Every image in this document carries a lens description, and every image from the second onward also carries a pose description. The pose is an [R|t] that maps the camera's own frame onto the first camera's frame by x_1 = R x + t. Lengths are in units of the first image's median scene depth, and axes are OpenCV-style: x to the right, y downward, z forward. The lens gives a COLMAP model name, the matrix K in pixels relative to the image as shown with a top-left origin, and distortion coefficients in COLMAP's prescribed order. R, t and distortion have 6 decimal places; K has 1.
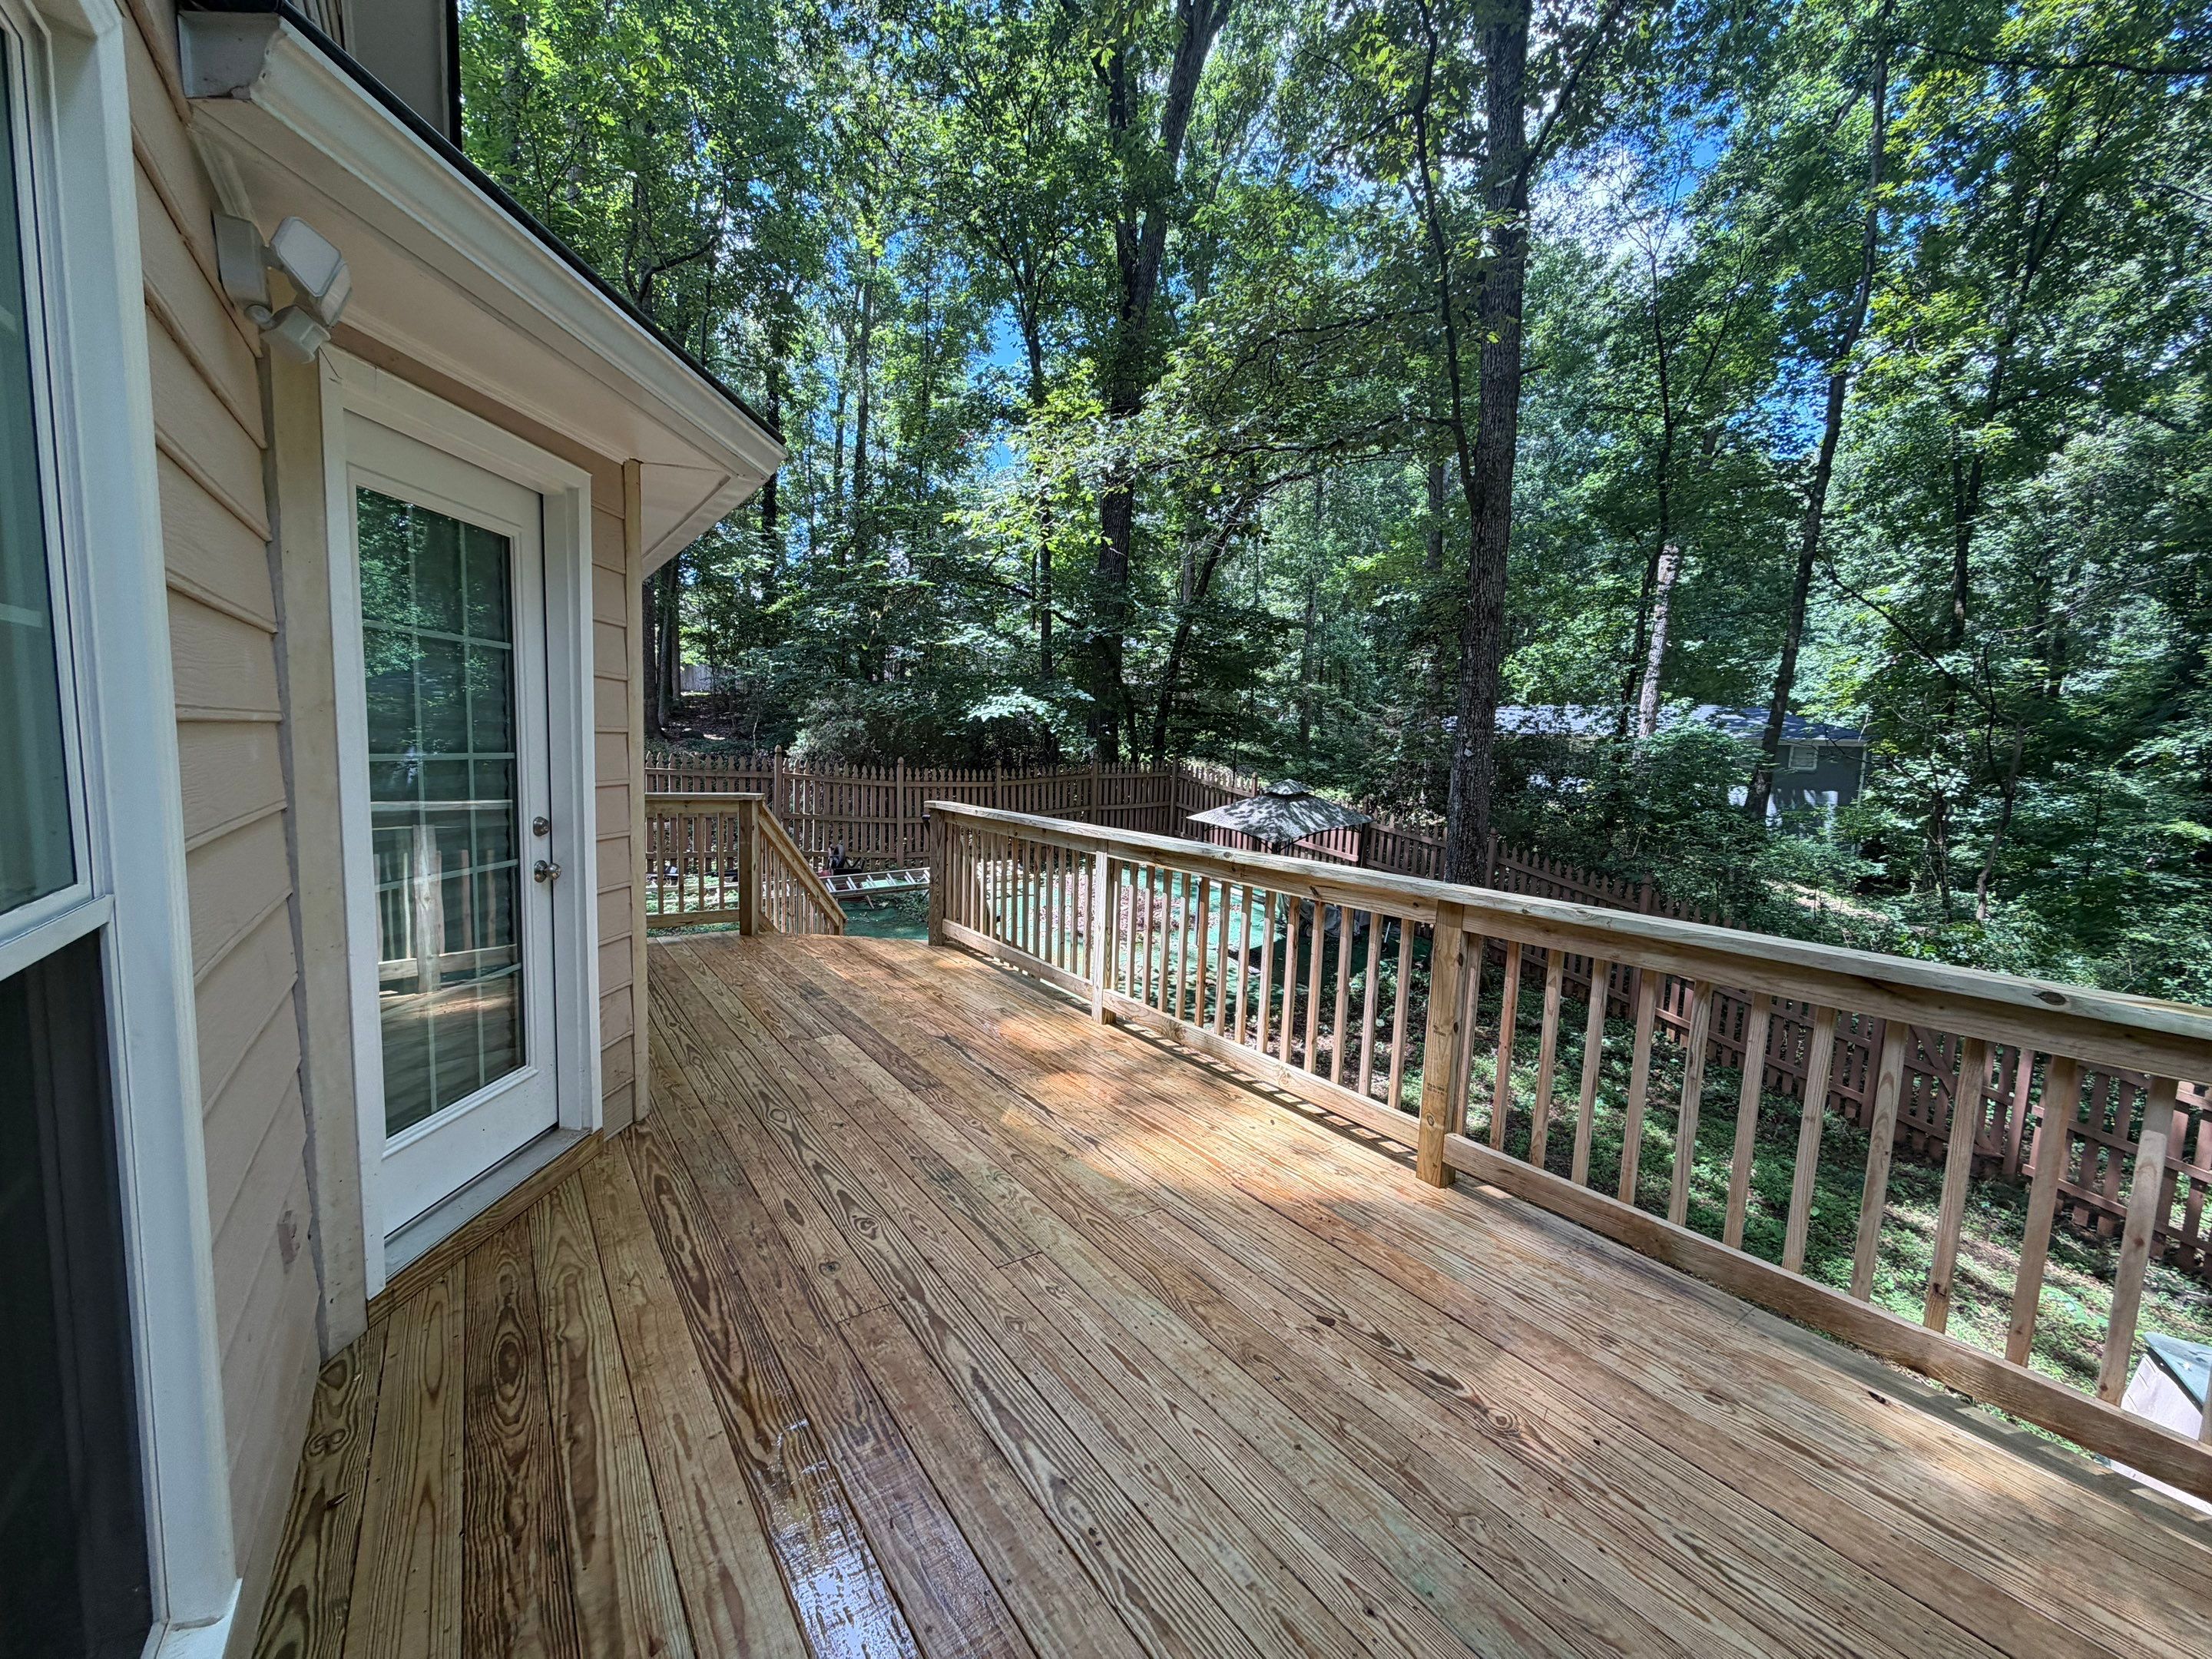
lens RADIAL K [[882.0, 0, 1098.3], [0, 882.0, 829.4], [0, 0, 1]] dist [0.000019, 0.000106]
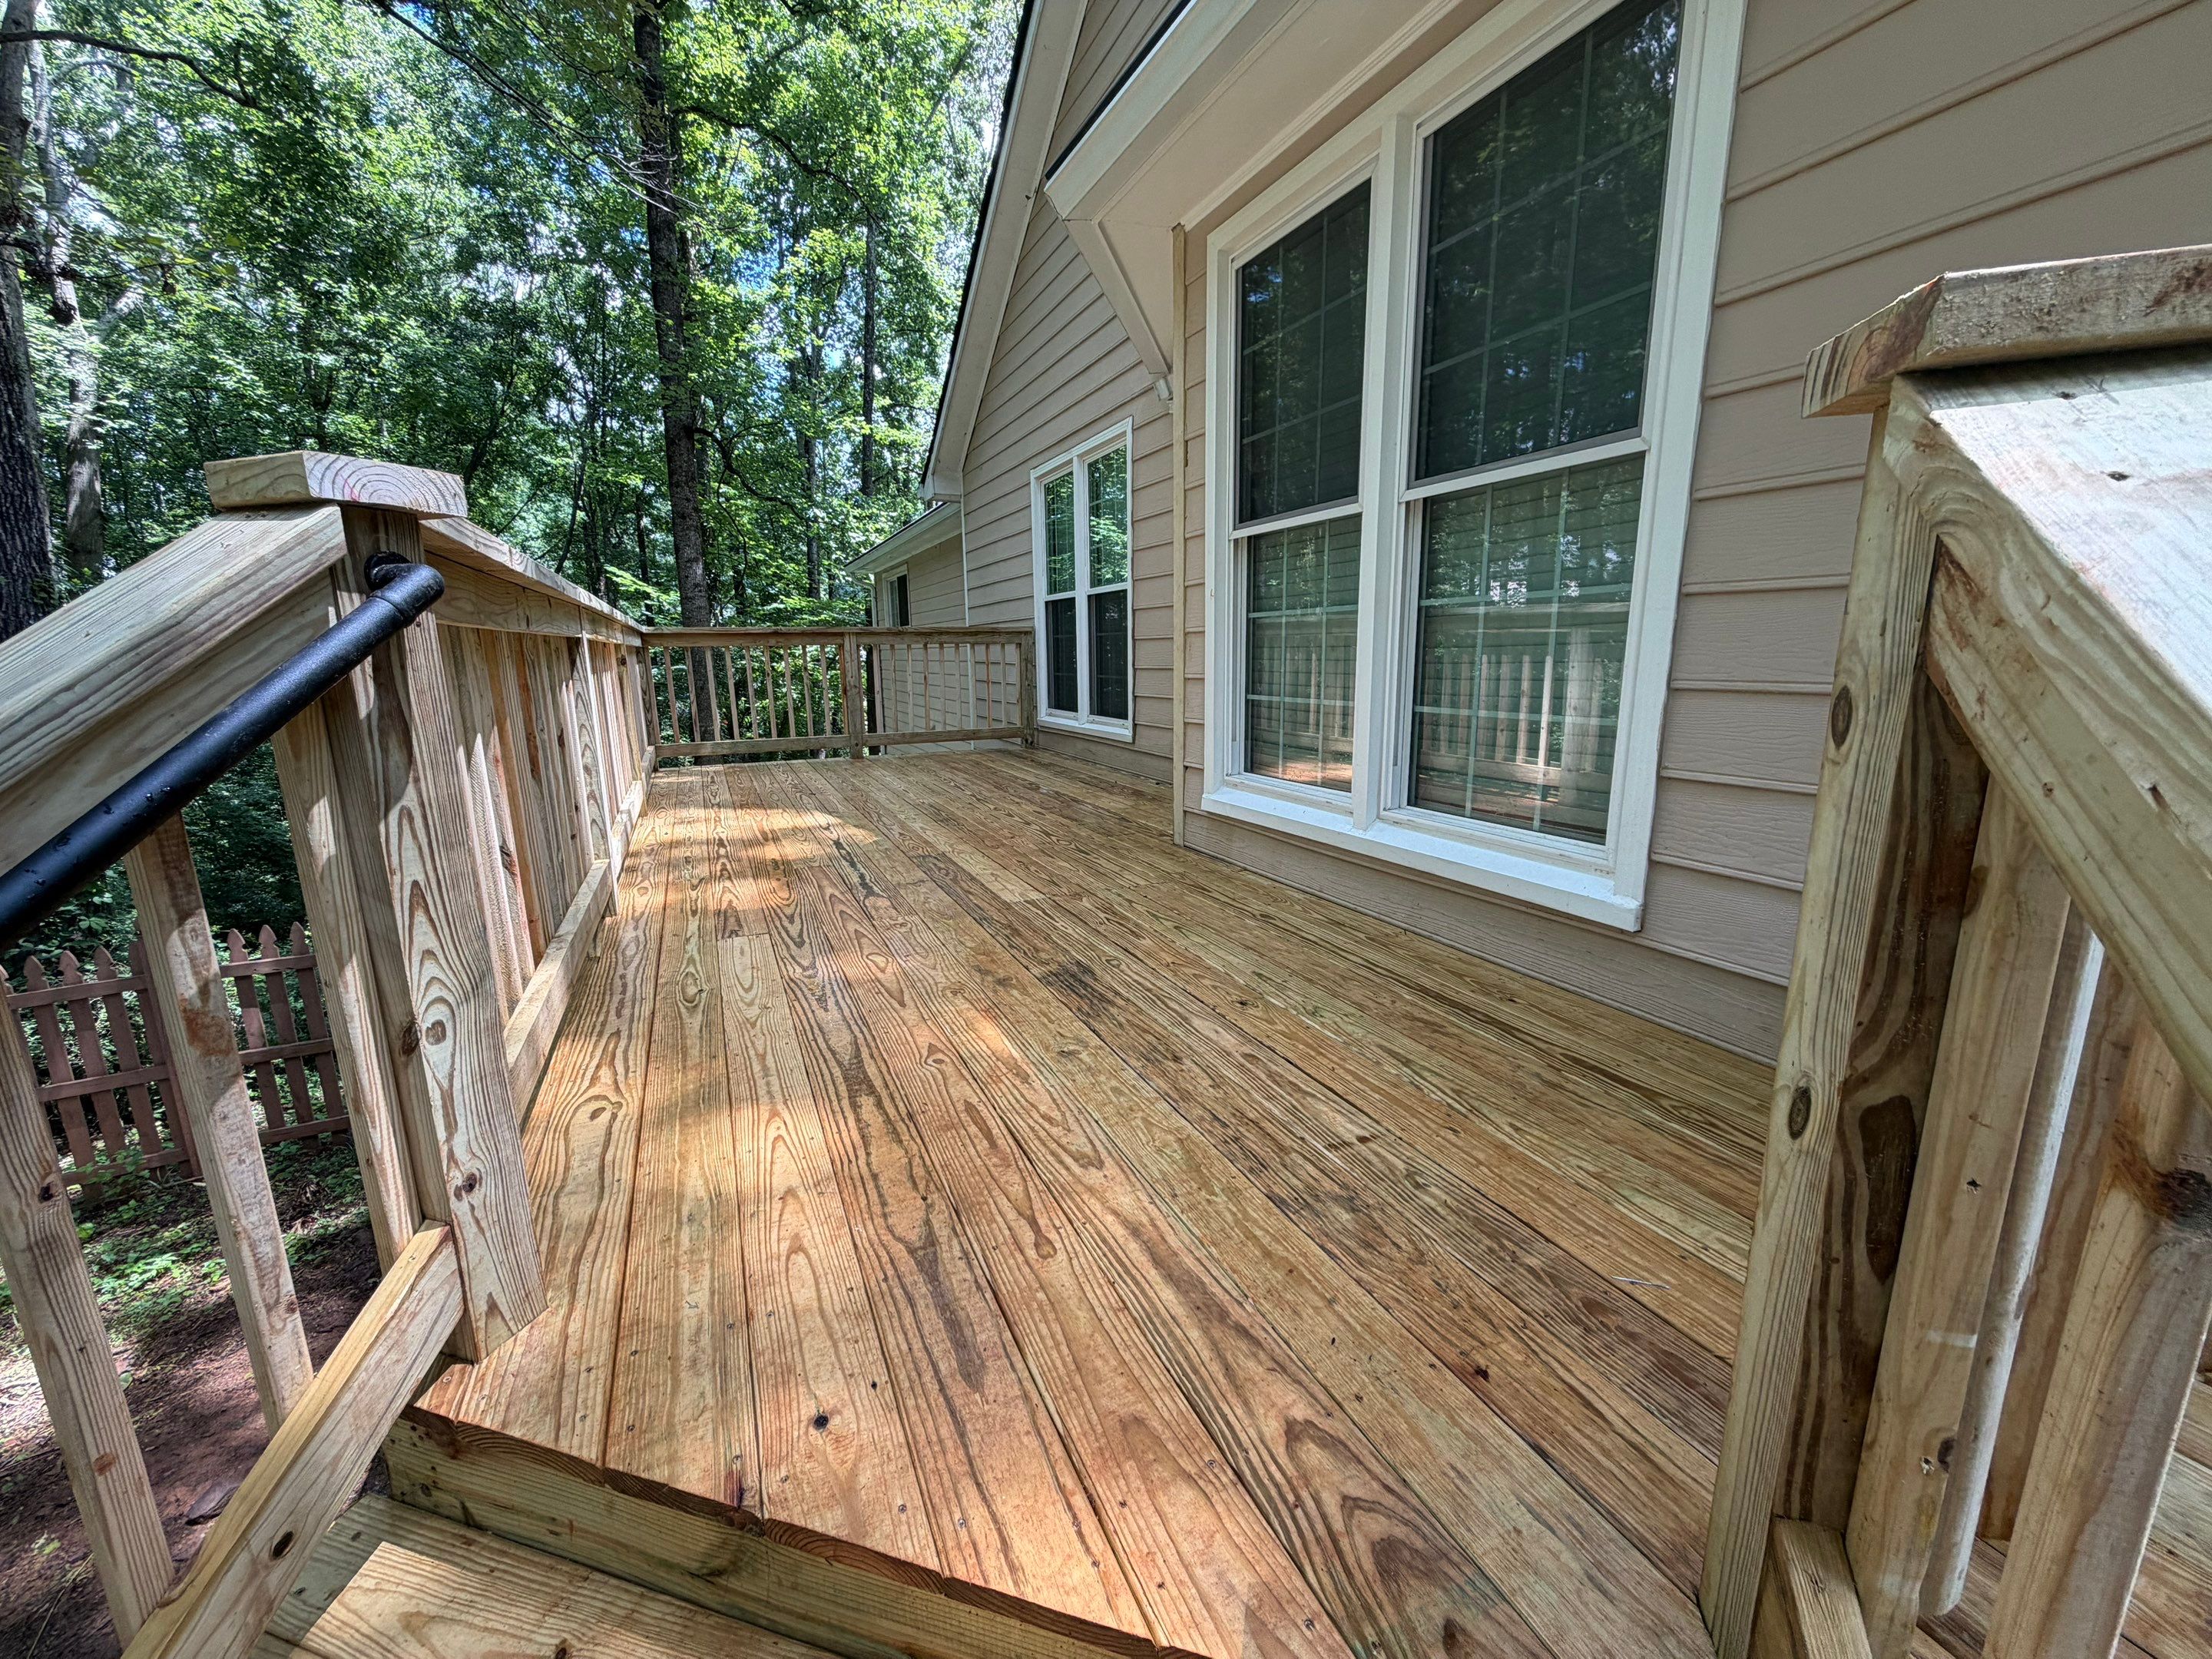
lens RADIAL K [[882.0, 0, 1101.2], [0, 882.0, 828.9], [0, 0, 1]] dist [0.000019, 0.000106]
pose [[-0.982458, -0.056267, 0.177793, -0.314236], [-0.000406, 0.954038, 0.299685, -0.018372], [-0.186483, 0.294356, -0.937325, 1.057060]]
